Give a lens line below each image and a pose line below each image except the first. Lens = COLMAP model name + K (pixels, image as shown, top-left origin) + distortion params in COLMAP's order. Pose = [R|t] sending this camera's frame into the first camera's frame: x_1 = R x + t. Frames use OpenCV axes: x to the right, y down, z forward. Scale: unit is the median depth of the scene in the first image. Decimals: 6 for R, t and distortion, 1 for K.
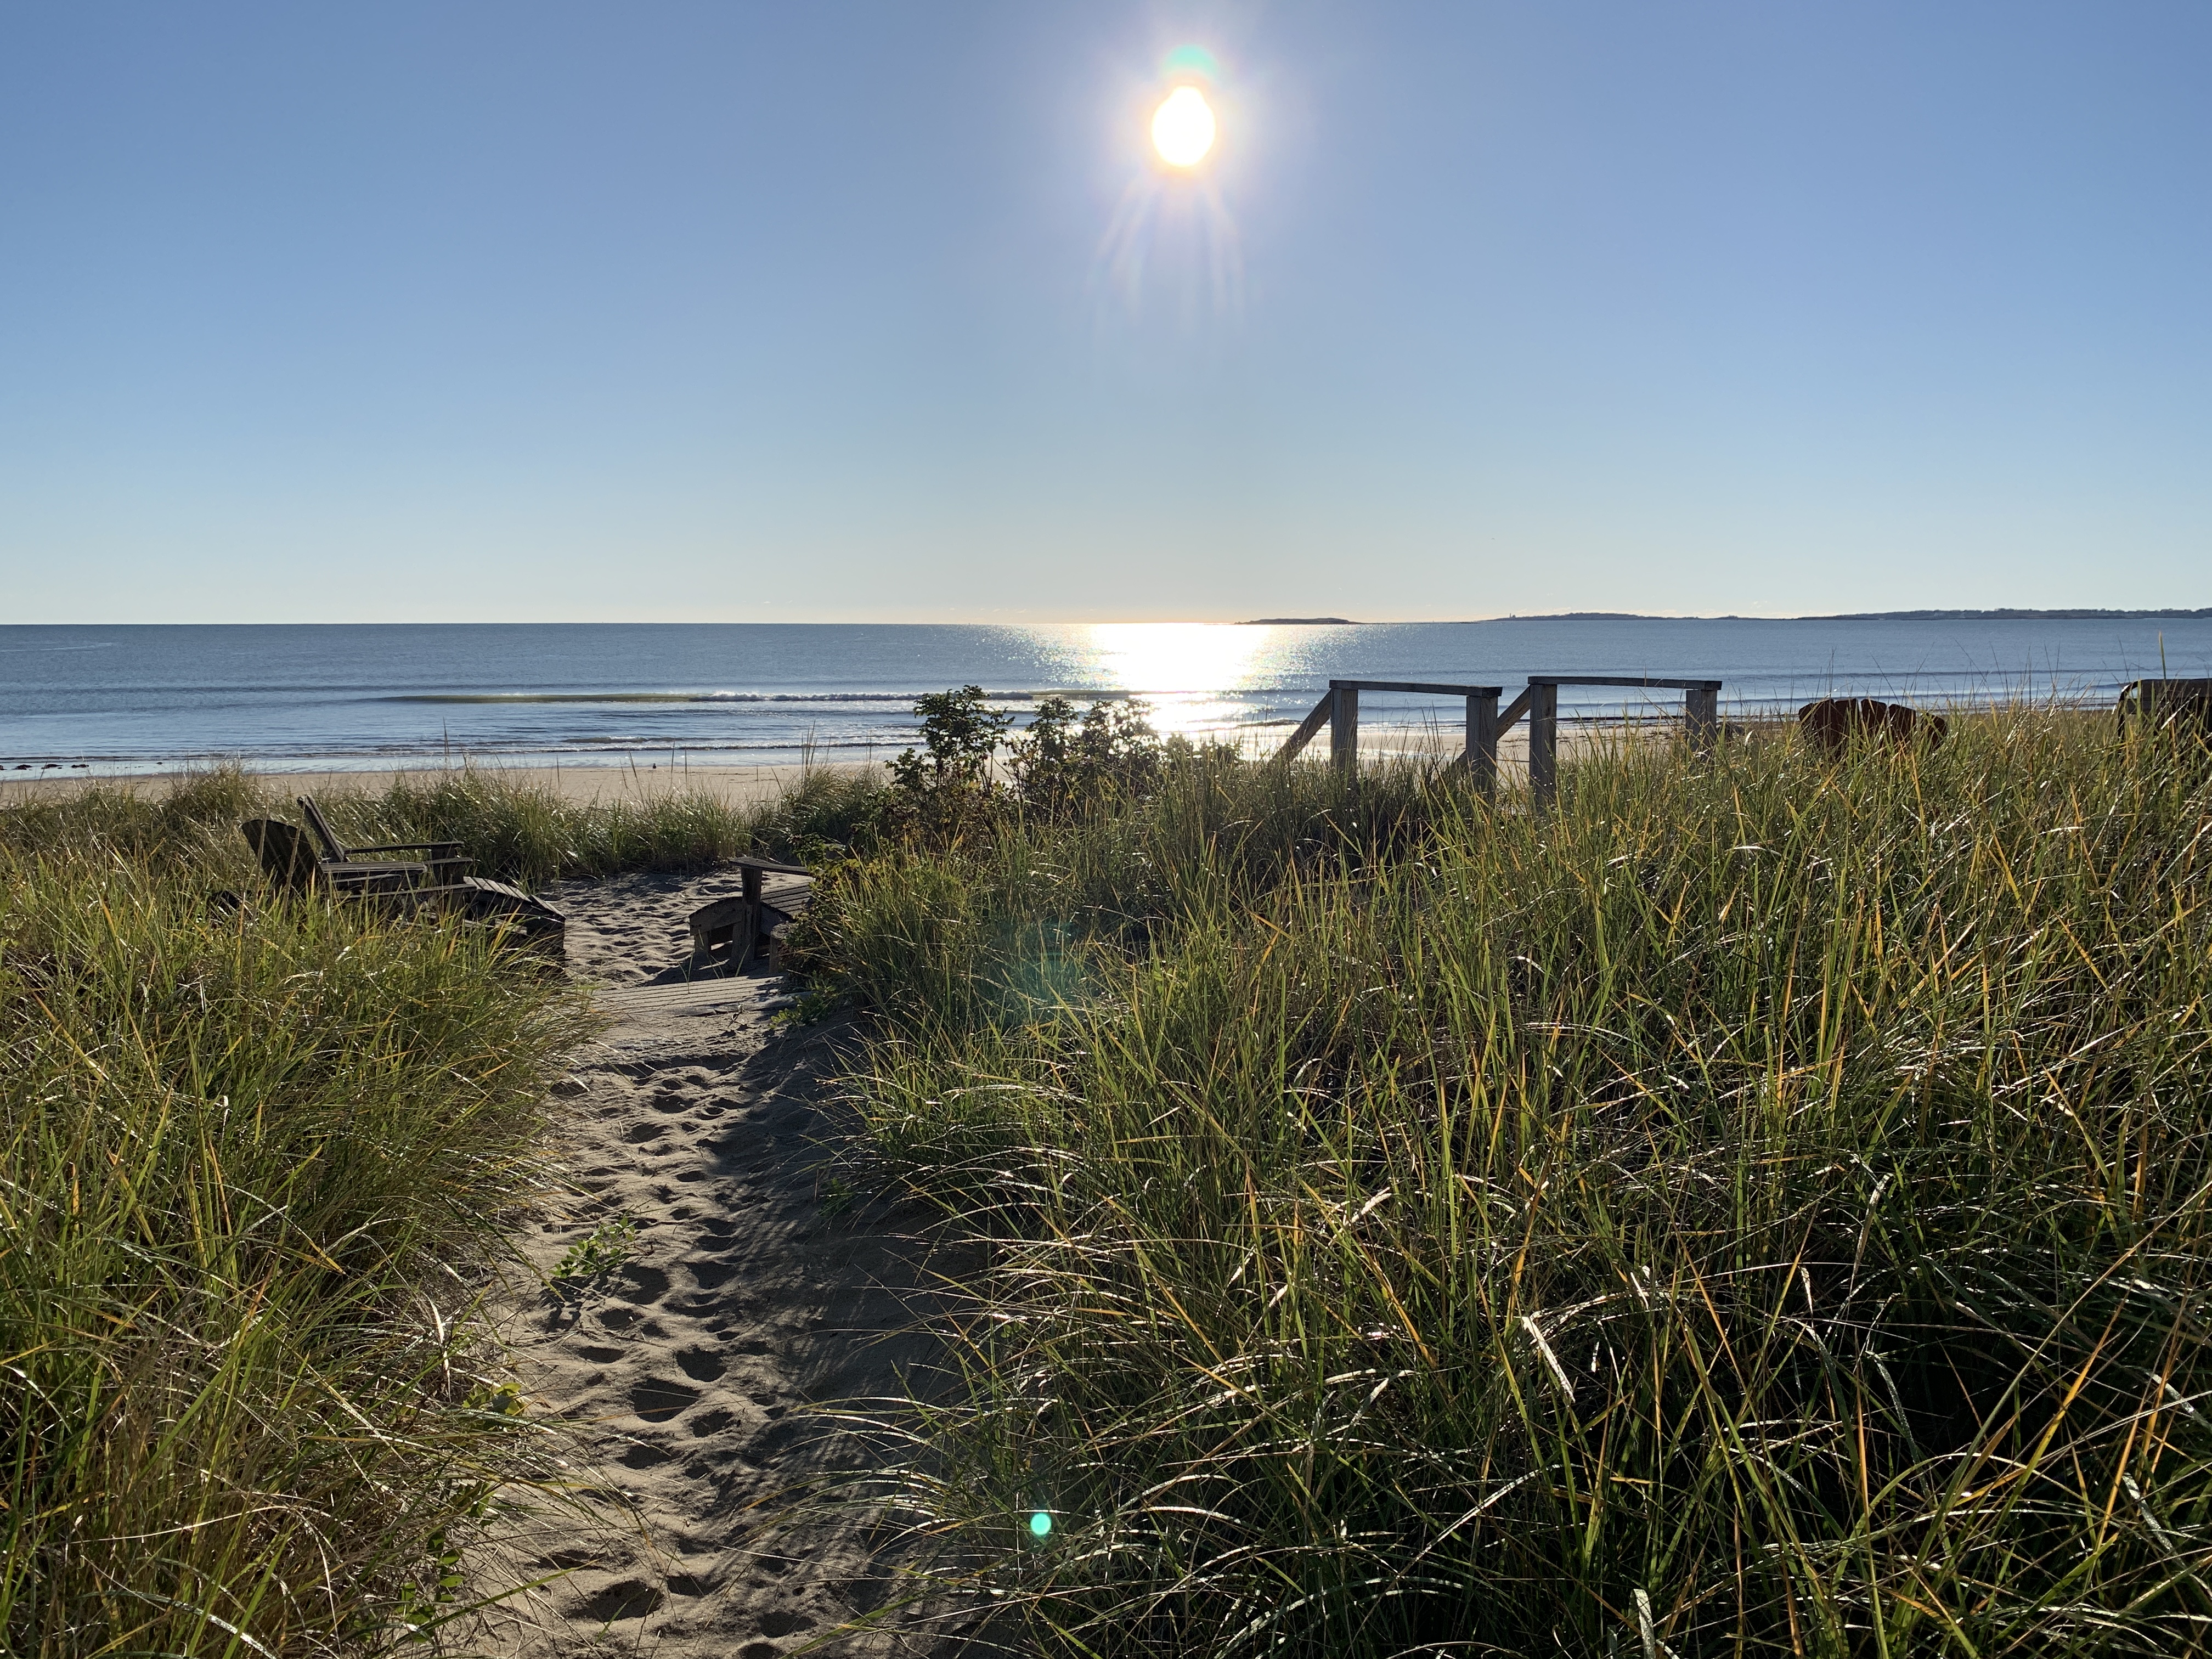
lens RADIAL K [[1689.4, 0, 1117.5], [0, 1689.4, 839.6], [0, 0, 1]] dist [0.013389, -0.002841]
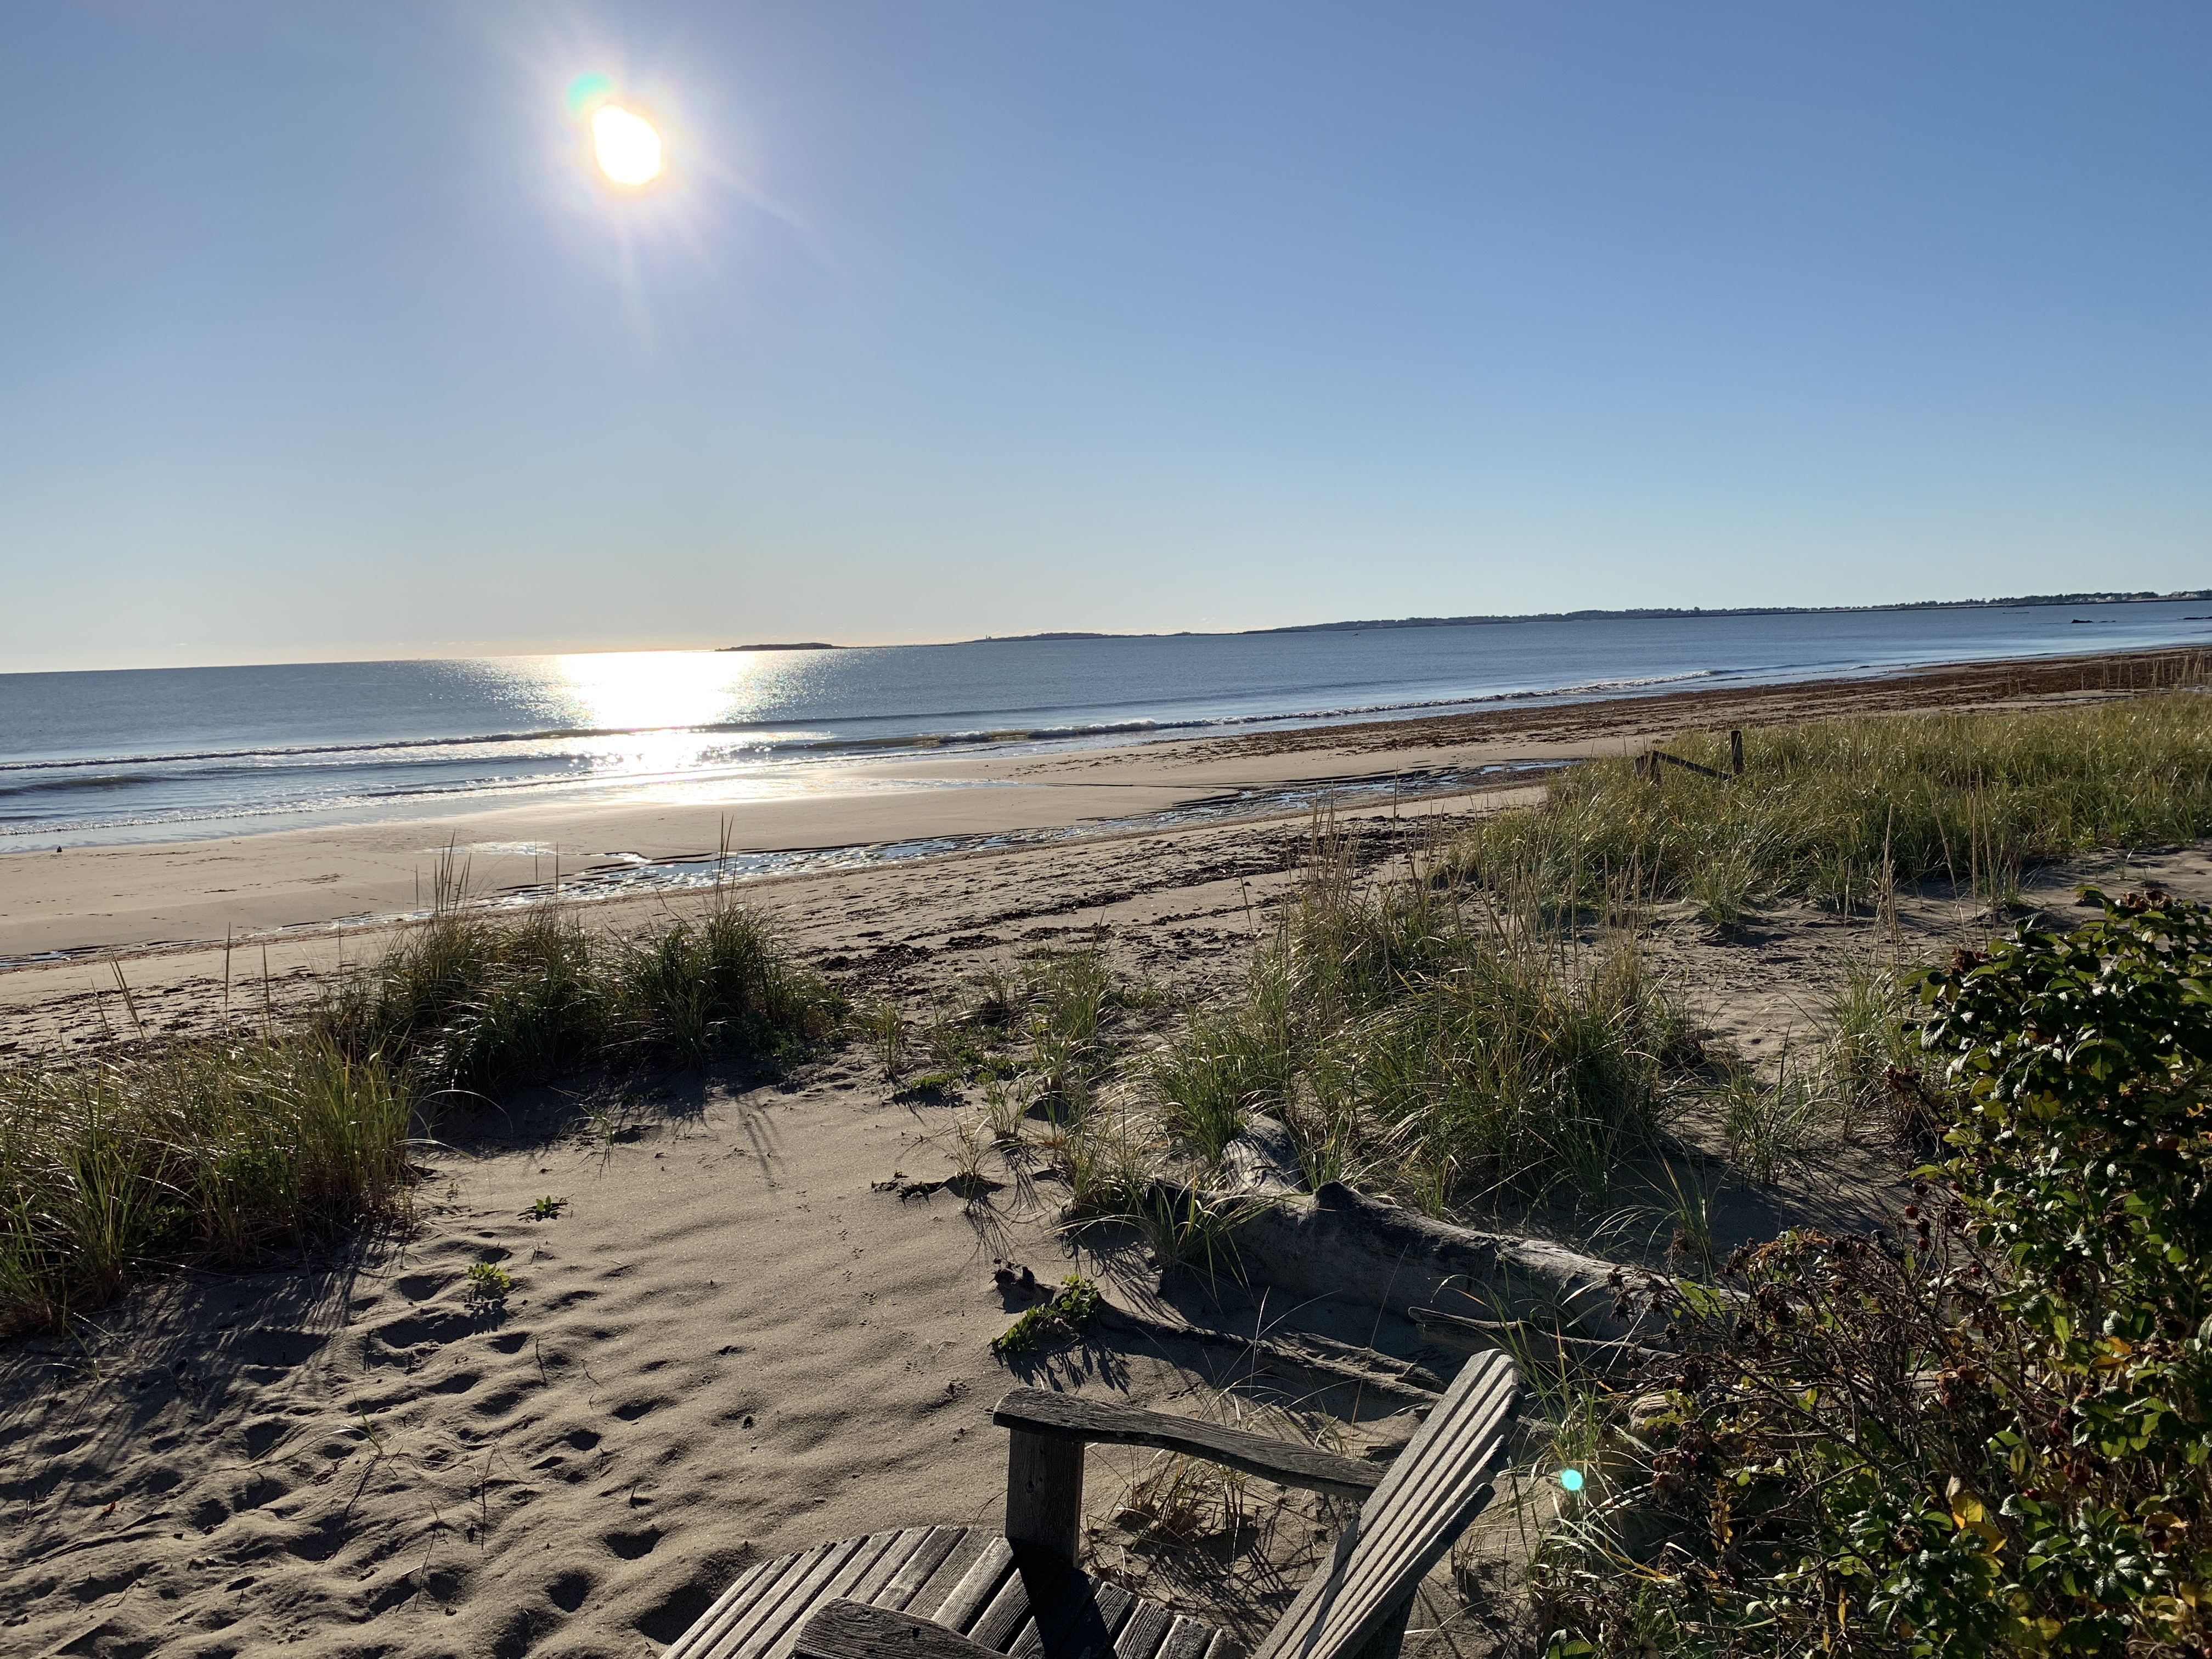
lens RADIAL K [[1689.4, 0, 1104.3], [0, 1689.4, 818.8], [0, 0, 1]] dist [0.013389, -0.002841]
pose [[0.956243, -0.058918, 0.286581, -0.244037], [0.066245, 0.997676, -0.015932, -0.096903], [-0.284976, 0.034219, 0.957924, 0.734053]]
